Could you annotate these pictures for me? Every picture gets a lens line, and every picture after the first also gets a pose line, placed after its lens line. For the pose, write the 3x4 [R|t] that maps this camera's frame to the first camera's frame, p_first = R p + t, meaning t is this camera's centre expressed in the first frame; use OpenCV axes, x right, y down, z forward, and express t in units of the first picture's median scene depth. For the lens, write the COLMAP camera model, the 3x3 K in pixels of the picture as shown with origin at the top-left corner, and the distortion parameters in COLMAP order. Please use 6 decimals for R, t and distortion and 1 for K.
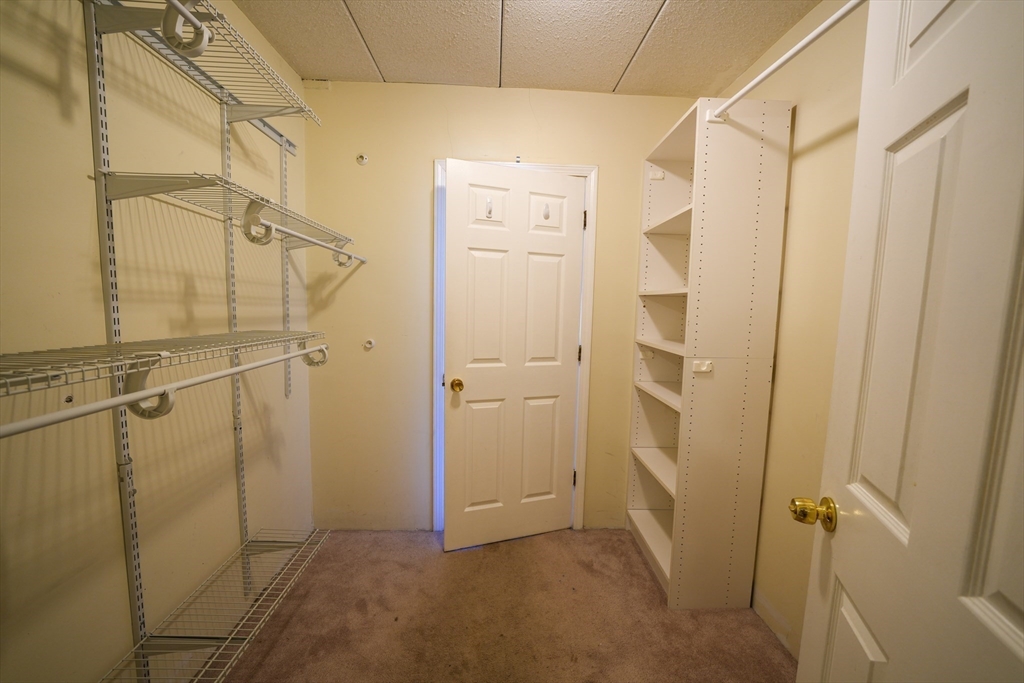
lens RADIAL K [[363.9, 0, 489.5], [0, 363.9, 343.5], [0, 0, 1]] dist [0.000342, 0.000192]
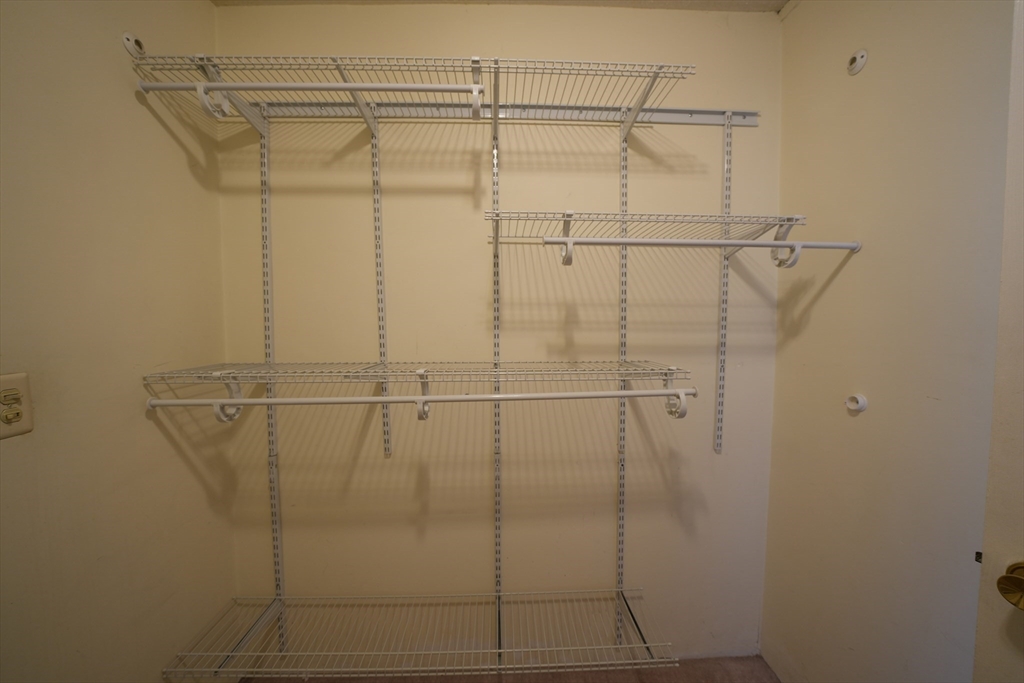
lens RADIAL K [[361.8, 0, 507.0], [0, 361.8, 344.9], [0, 0, 1]] dist [-0.020048, 0.000185]
pose [[0.064374, 0.032499, -0.997397, 0.206636], [-0.095269, 0.995105, 0.026276, -0.069264], [0.993368, 0.093330, 0.067155, 0.661229]]
